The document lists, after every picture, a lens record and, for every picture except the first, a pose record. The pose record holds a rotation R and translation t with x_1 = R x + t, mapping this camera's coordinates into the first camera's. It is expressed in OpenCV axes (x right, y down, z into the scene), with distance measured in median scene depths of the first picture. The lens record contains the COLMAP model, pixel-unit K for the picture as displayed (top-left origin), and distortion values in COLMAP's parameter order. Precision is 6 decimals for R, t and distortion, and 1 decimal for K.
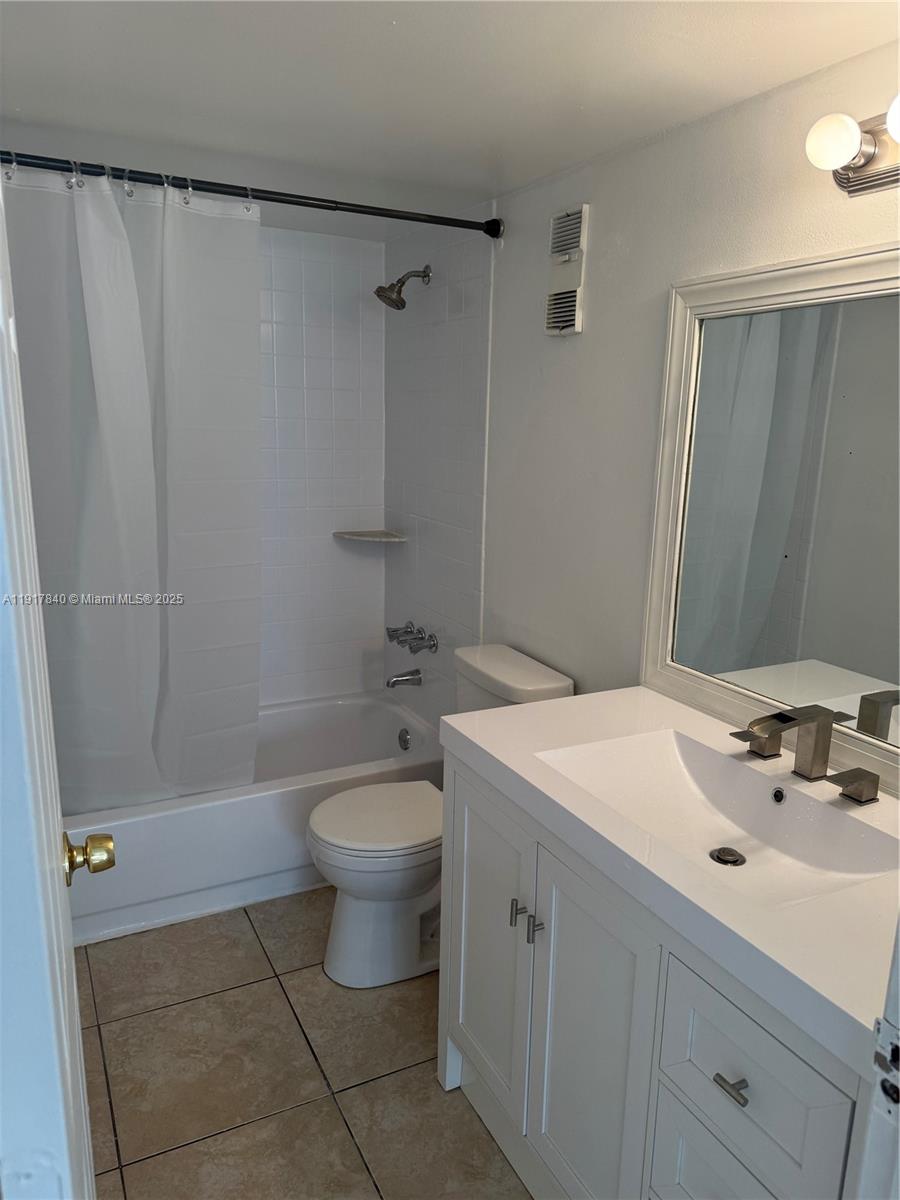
lens RADIAL K [[842.0, 0, 450.0], [0, 842.0, 594.8], [0, 0, 1]] dist [0.029362, -0.033815]
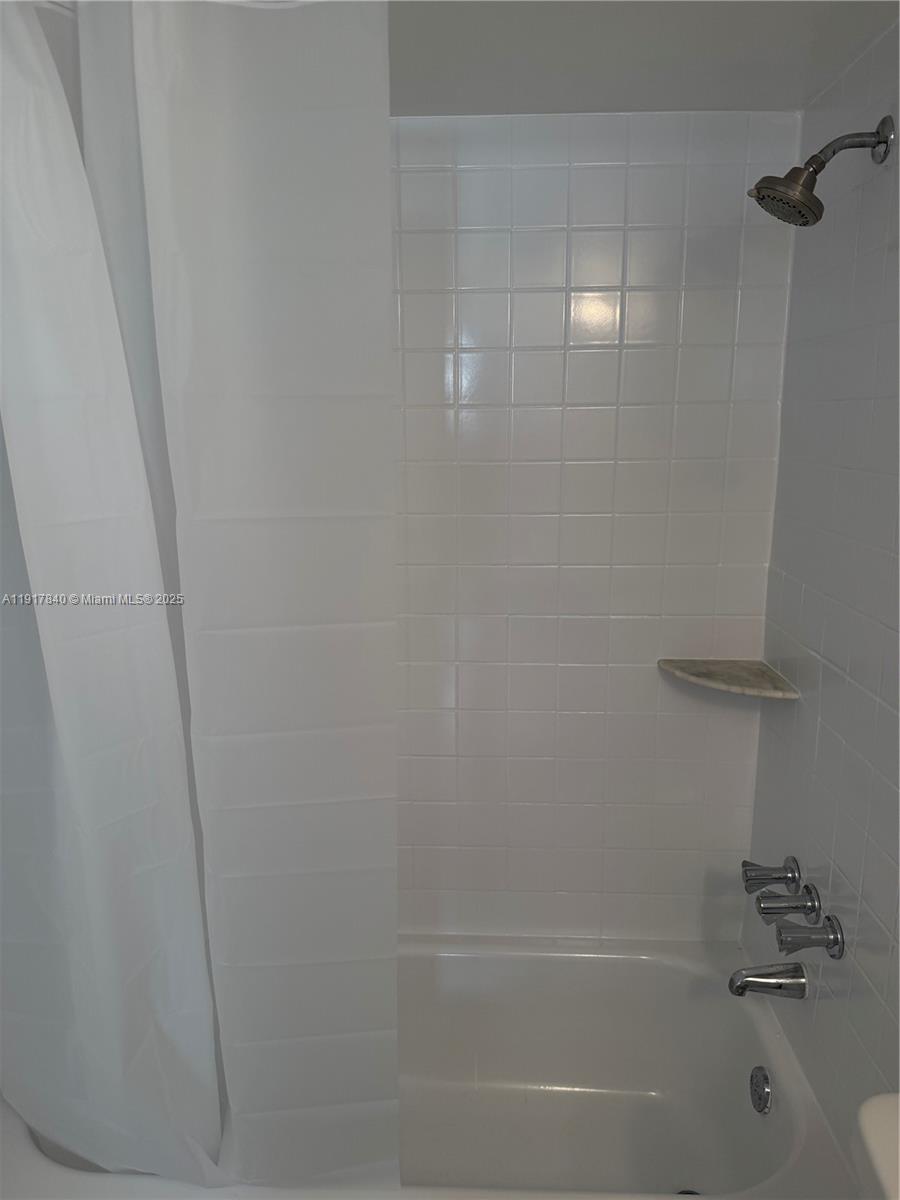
lens RADIAL K [[842.0, 0, 428.7], [0, 842.0, 604.0], [0, 0, 1]] dist [0.029362, -0.033815]
pose [[0.860682, 0.075402, -0.503528, 0.012437], [-0.085147, 0.996362, 0.003659, -0.152208], [0.501972, 0.039725, 0.863971, 0.658358]]
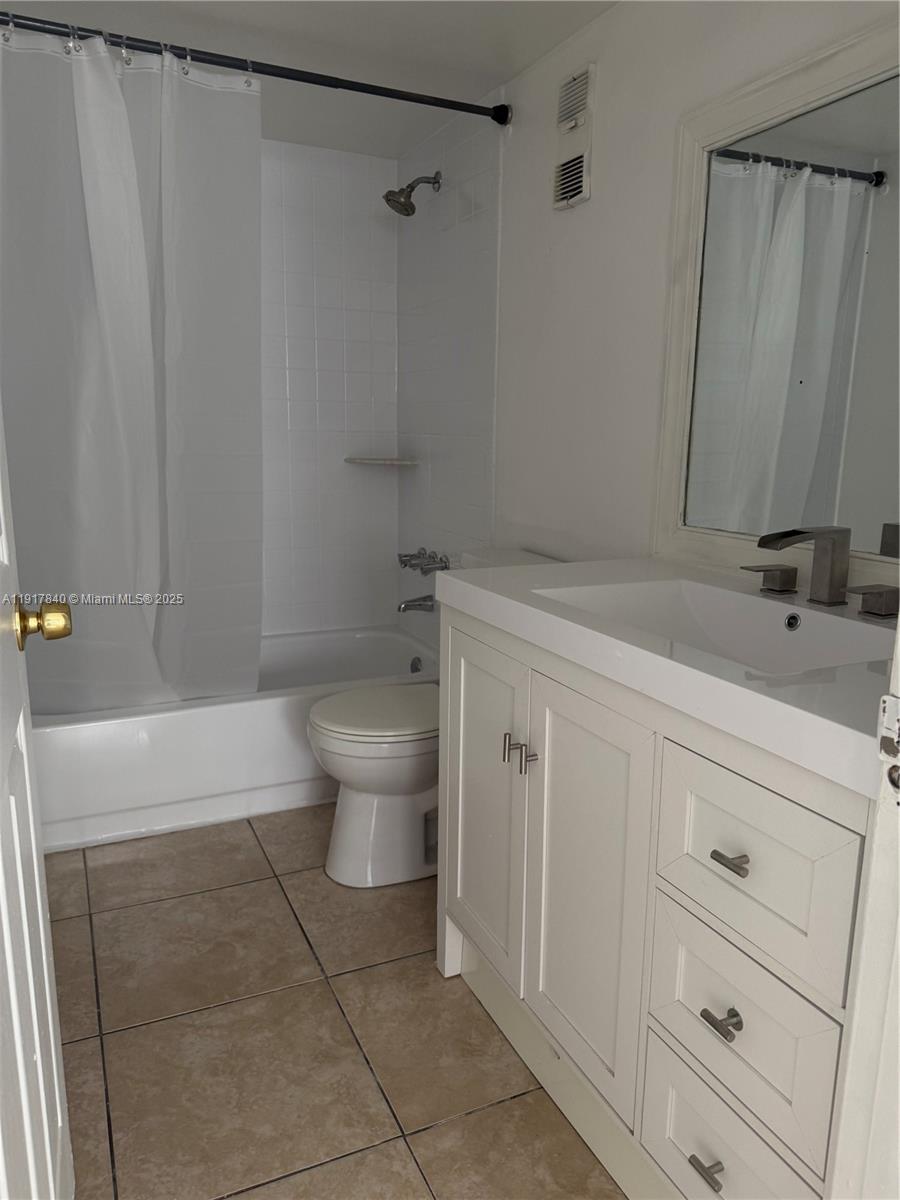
lens RADIAL K [[842.0, 0, 449.4], [0, 842.0, 597.6], [0, 0, 1]] dist [0.029362, -0.033815]
pose [[0.999074, -0.000958, -0.043009, 0.037282], [-0.000054, 0.999724, -0.023510, 0.166125], [0.043020, 0.023490, 0.998798, 0.040276]]
